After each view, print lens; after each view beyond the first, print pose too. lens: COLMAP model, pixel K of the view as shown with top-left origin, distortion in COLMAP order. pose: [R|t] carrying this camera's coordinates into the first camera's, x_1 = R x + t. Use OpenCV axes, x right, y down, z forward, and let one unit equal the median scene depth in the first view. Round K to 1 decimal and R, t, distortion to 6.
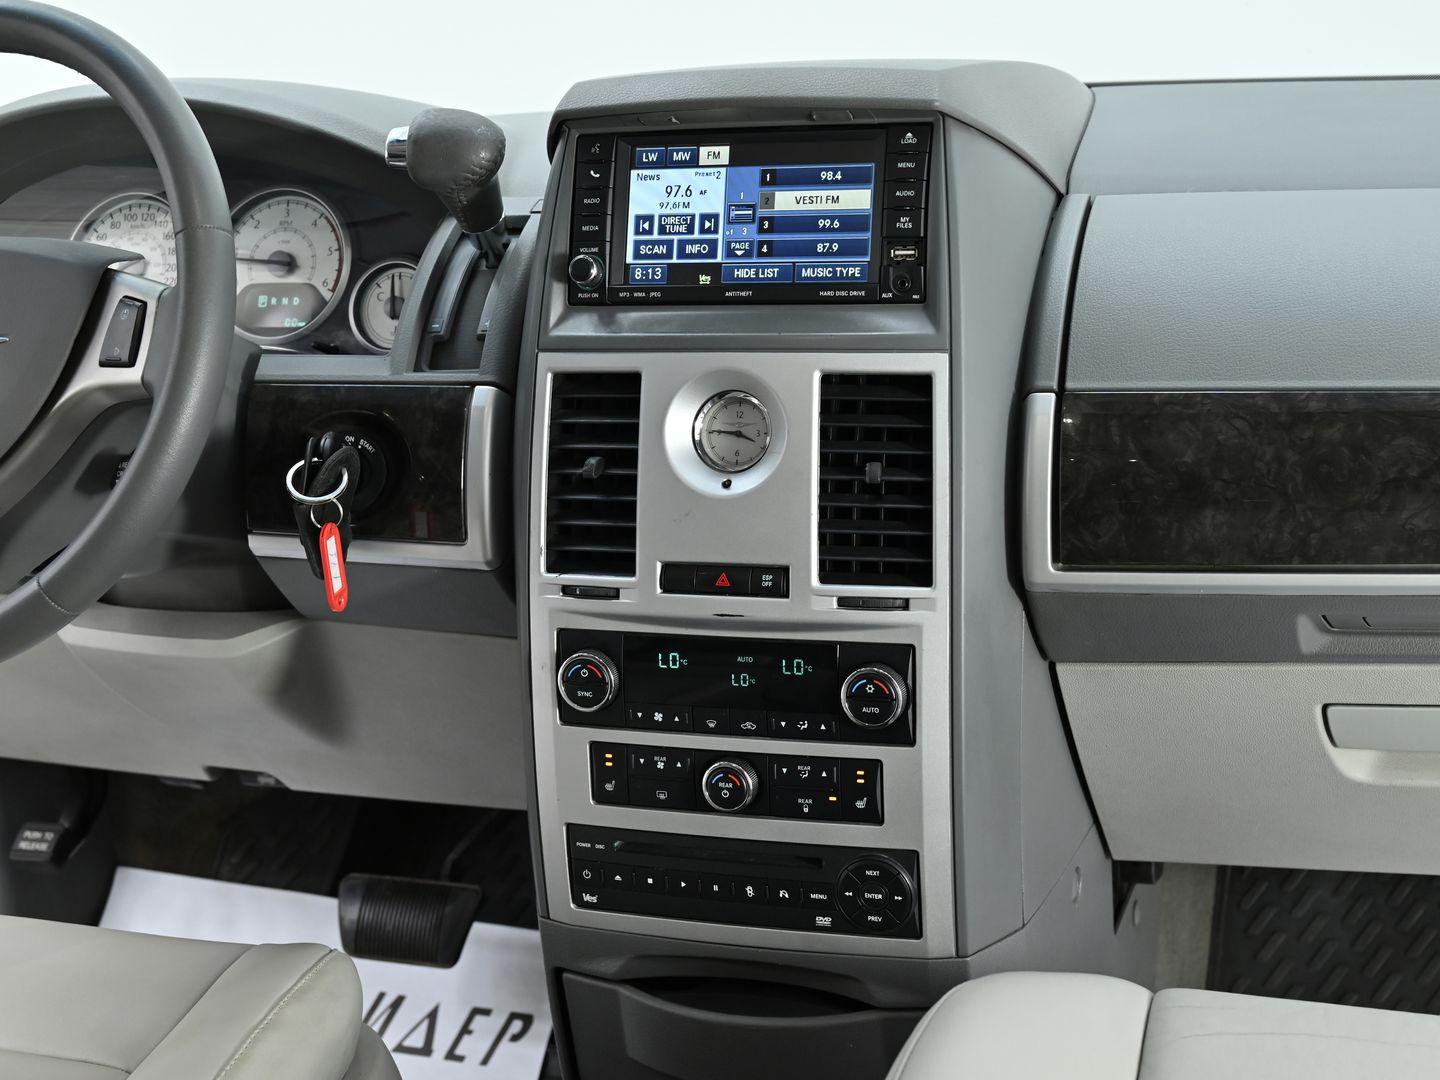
lens RADIAL K [[2149.8, 0, 720.0], [0, 2149.8, 540.0], [0, 0, 1]] dist [-0.011741, 0.004514]
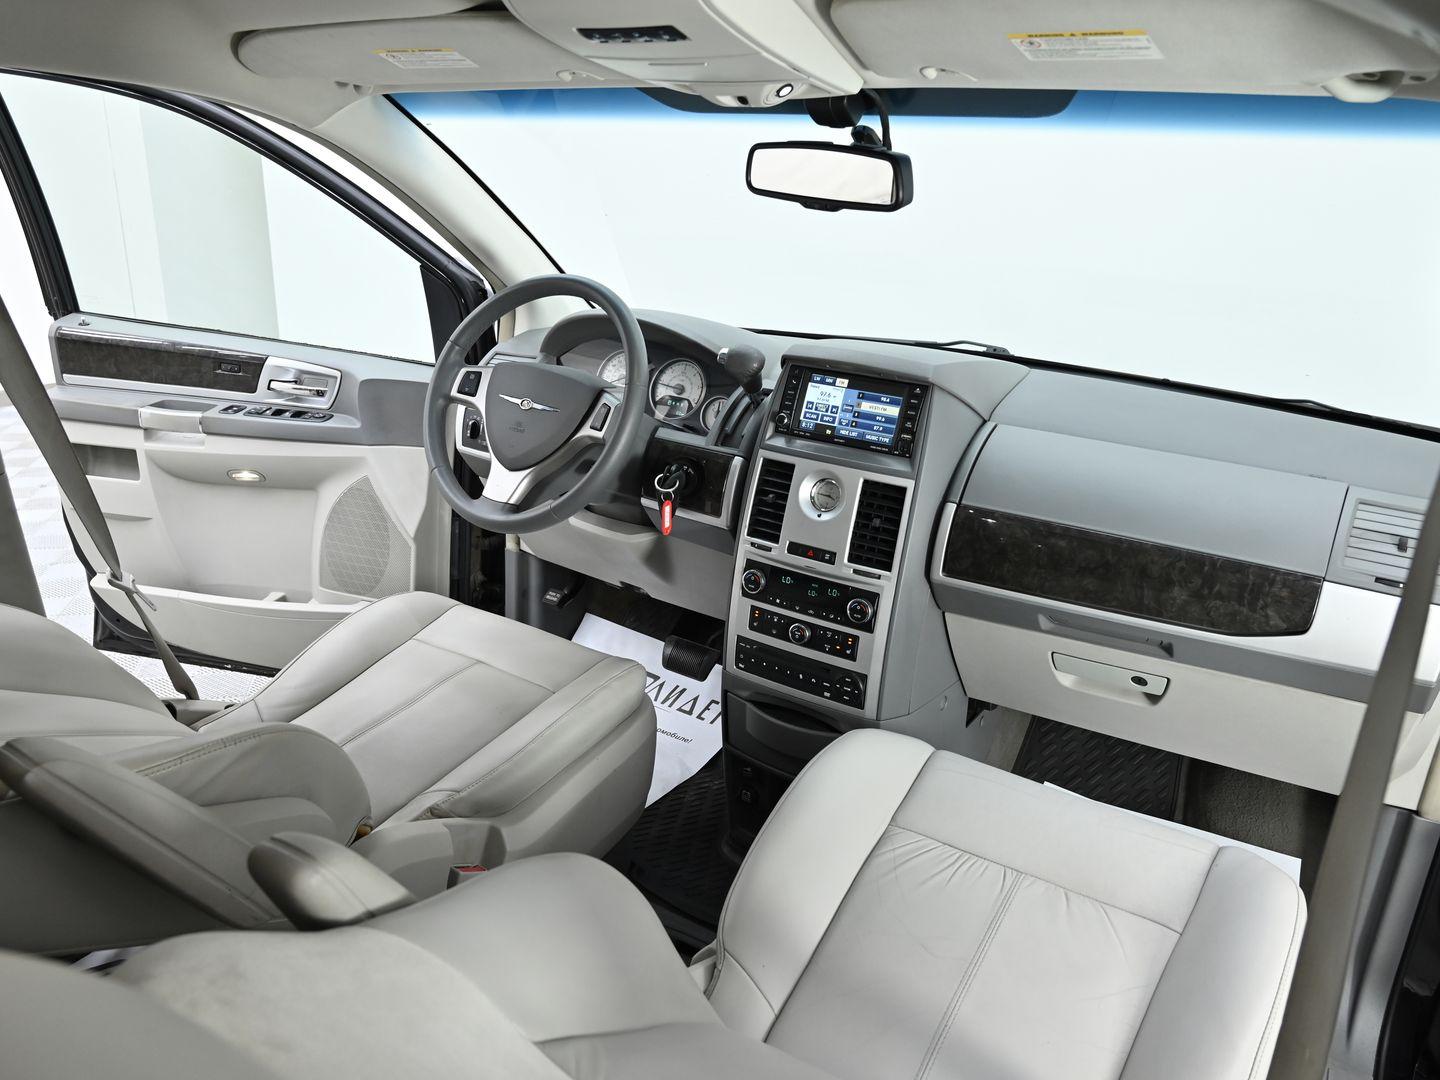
lens RADIAL K [[1004.6, 0, 720.0], [0, 1004.6, 540.0], [0, 0, 1]] dist [0.000732, -0.002665]
pose [[0.964874, 0.189135, -0.182334, 0.105848], [-0.180750, 0.981591, 0.061708, -0.047389], [0.190649, -0.026583, 0.981298, -0.160272]]
